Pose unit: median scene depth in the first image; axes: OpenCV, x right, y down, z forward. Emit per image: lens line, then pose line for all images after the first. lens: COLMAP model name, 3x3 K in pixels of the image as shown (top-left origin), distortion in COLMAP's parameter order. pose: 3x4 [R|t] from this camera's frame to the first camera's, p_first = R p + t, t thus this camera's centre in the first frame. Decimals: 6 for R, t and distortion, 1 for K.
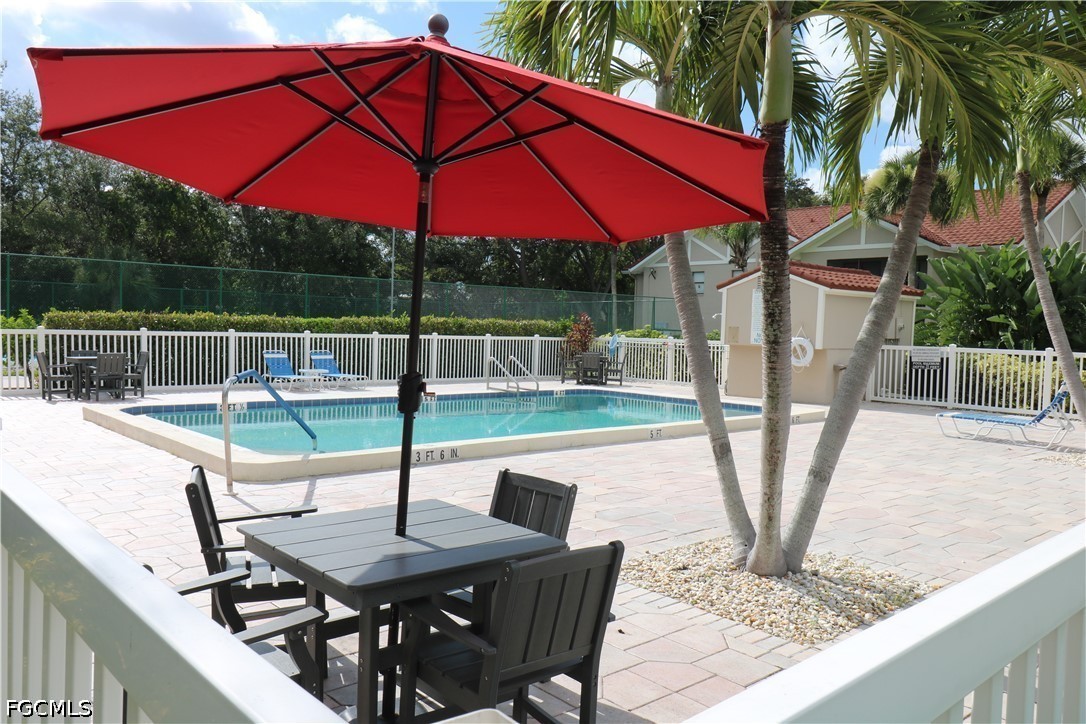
lens RADIAL K [[830.0, 0, 543.5], [0, 830.0, 362.7], [0, 0, 1]] dist [0.005182, 0.000654]
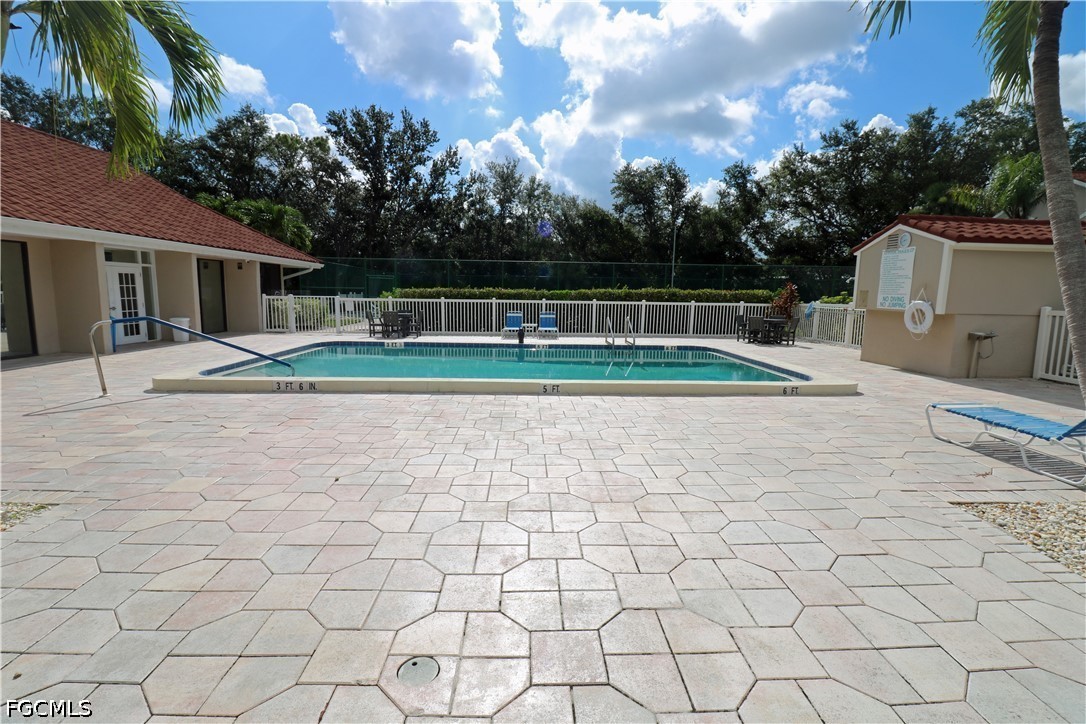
lens RADIAL K [[498.6, 0, 543.4], [0, 498.6, 356.4], [0, 0, 1]] dist [0.003128, -0.000107]
pose [[0.764127, 0.065834, -0.641697, 0.337092], [-0.021234, 0.996806, 0.076980, -0.003511], [0.644716, -0.045197, 0.763085, 0.315434]]
